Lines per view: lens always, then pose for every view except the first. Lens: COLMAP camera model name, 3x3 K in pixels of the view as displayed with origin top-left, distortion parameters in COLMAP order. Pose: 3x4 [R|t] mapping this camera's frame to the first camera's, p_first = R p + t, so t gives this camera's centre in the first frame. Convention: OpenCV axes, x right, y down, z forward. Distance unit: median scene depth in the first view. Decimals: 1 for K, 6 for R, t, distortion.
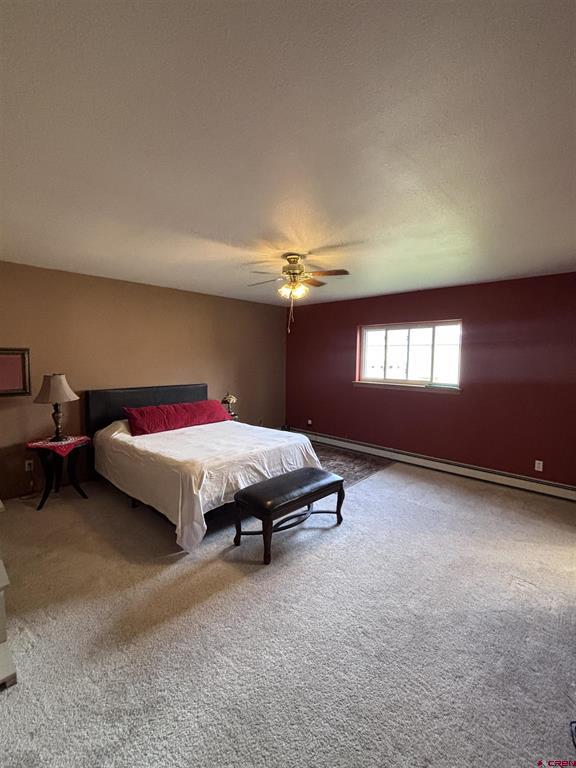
lens RADIAL K [[344.6, 0, 286.4], [0, 344.6, 384.6], [0, 0, 1]] dist [0.000202, -0.000877]
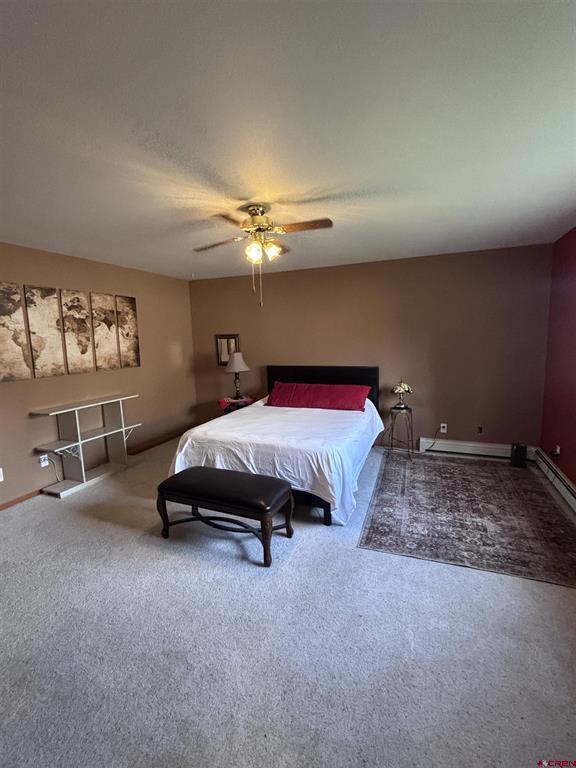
lens RADIAL K [[344.6, 0, 286.4], [0, 344.6, 384.6], [0, 0, 1]] dist [0.000202, -0.000877]
pose [[0.357433, 0.106414, -0.927857, 0.803696], [-0.052317, 0.994209, 0.093870, -0.045958], [0.932472, 0.014990, 0.360930, 0.775629]]
